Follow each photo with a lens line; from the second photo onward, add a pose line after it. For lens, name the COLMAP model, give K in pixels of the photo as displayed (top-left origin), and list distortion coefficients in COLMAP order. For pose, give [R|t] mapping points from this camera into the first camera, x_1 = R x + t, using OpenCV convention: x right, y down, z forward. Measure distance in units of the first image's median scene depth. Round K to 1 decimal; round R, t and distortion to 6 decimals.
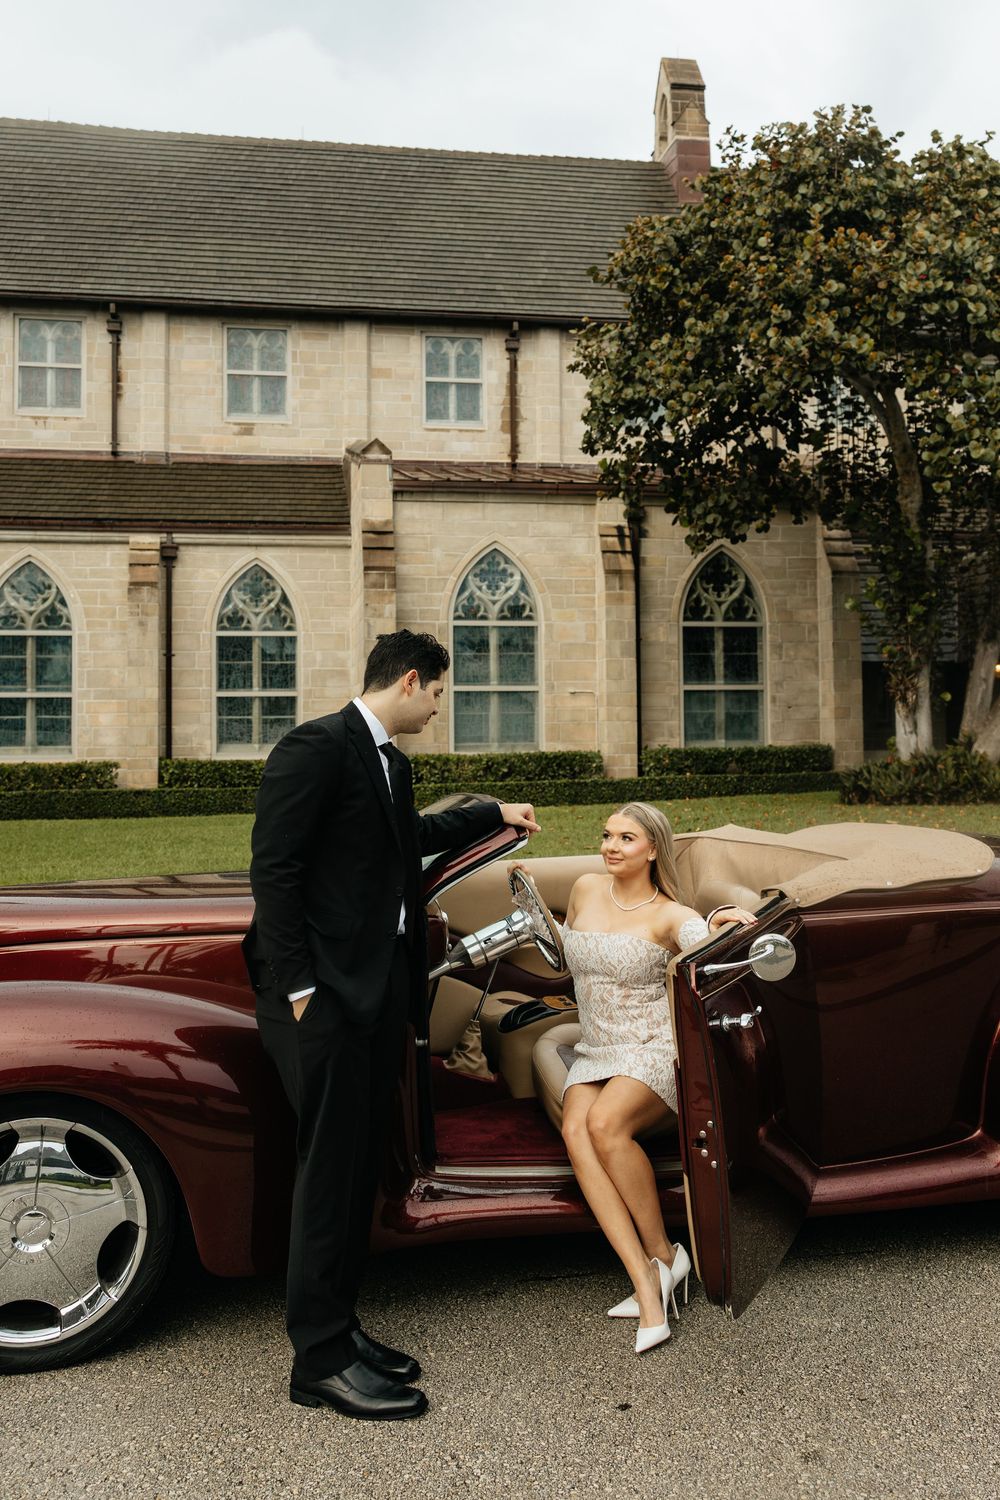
lens RADIAL K [[1343.7, 0, 491.5], [0, 1343.7, 682.6], [0, 0, 1]] dist [-0.003167, 0.002776]
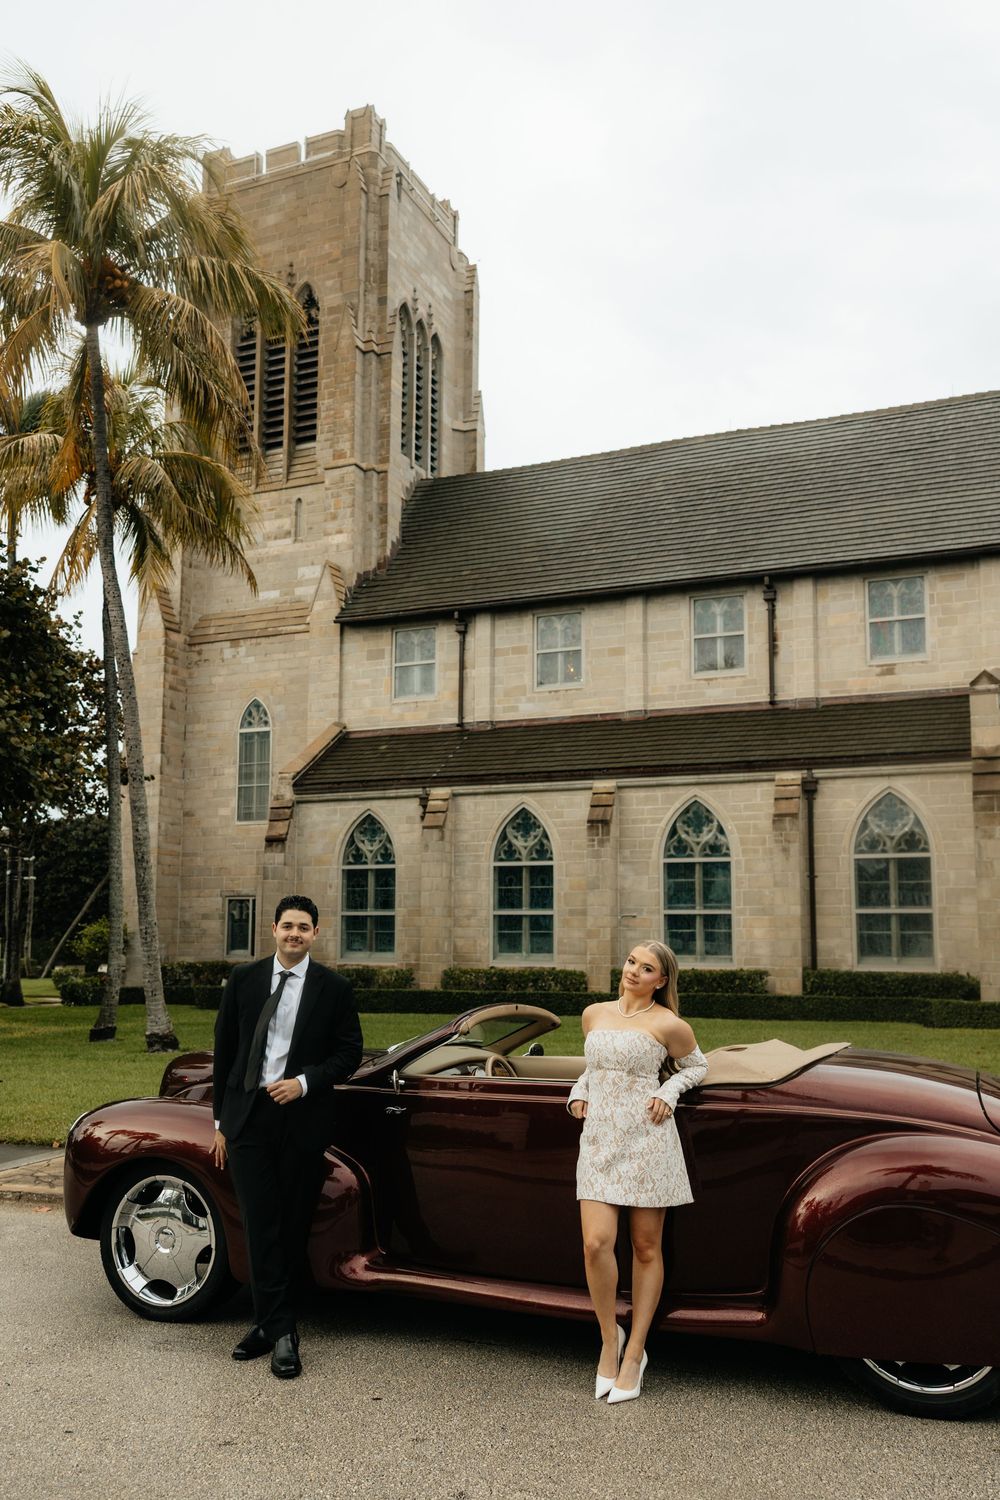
lens RADIAL K [[1238.7, 0, 496.6], [0, 1238.7, 797.8], [0, 0, 1]] dist [-0.000168, -0.001606]
pose [[0.833025, -0.050456, -0.550930, 0.121612], [0.007159, 0.996732, -0.080459, -0.004825], [0.553189, 0.063080, 0.830664, -0.019206]]
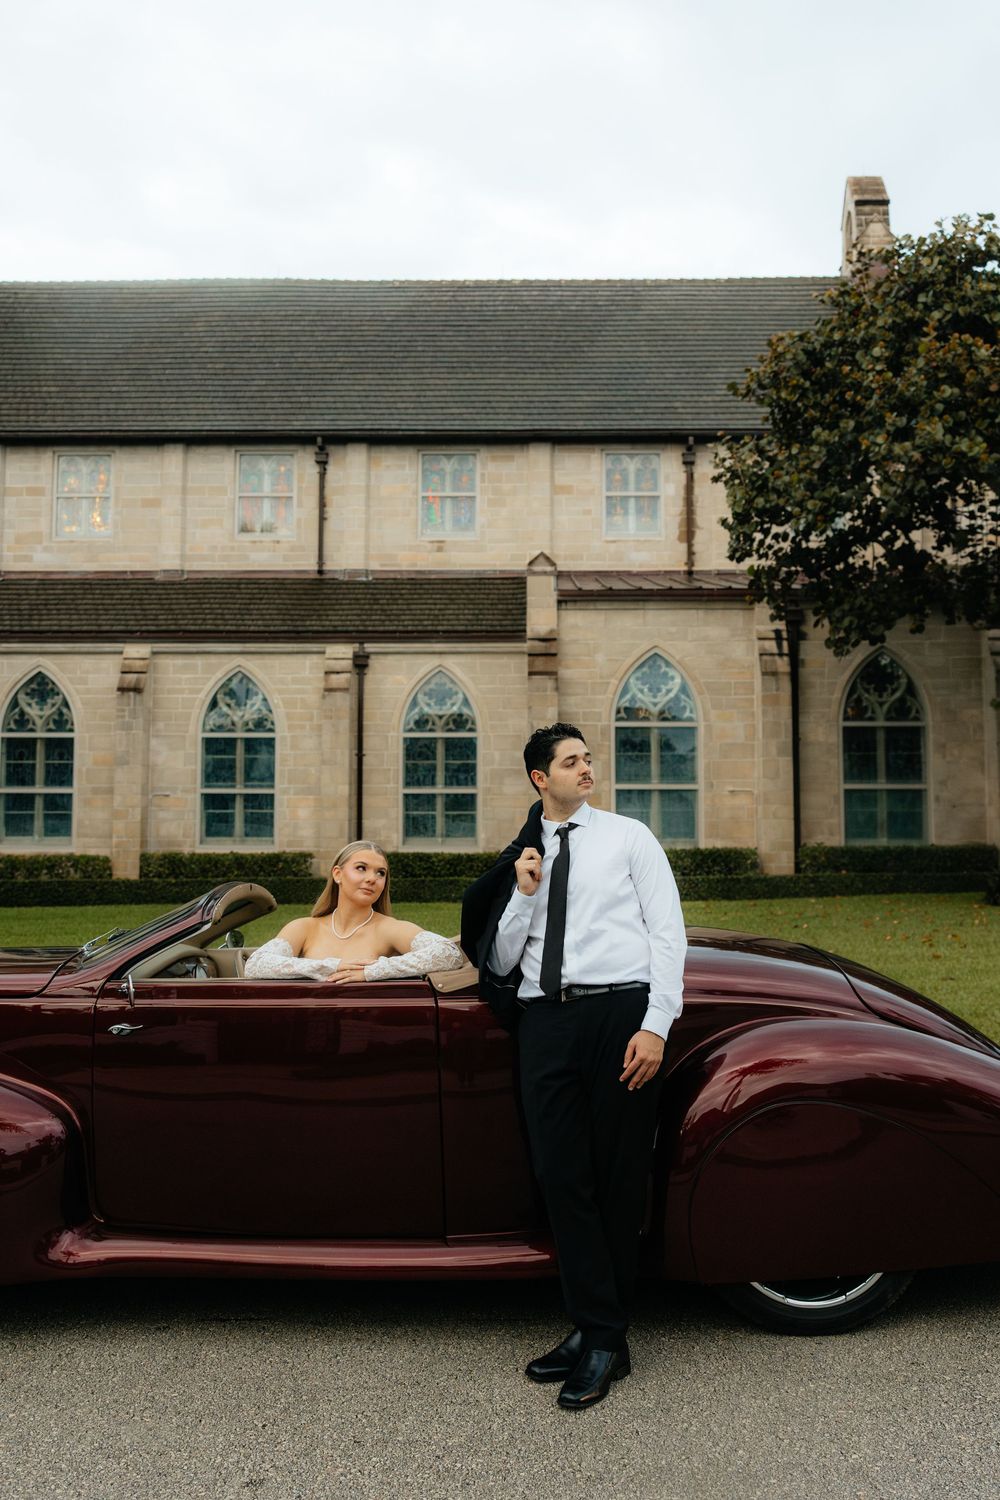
lens RADIAL K [[1283.9, 0, 503.7], [0, 1283.9, 737.1], [0, 0, 1]] dist [-0.019360, 0.012347]
pose [[0.983003, -0.003405, -0.183557, 0.067872], [-0.002848, 0.999425, -0.033787, -0.000175], [0.183567, 0.033736, 0.982428, -0.001394]]
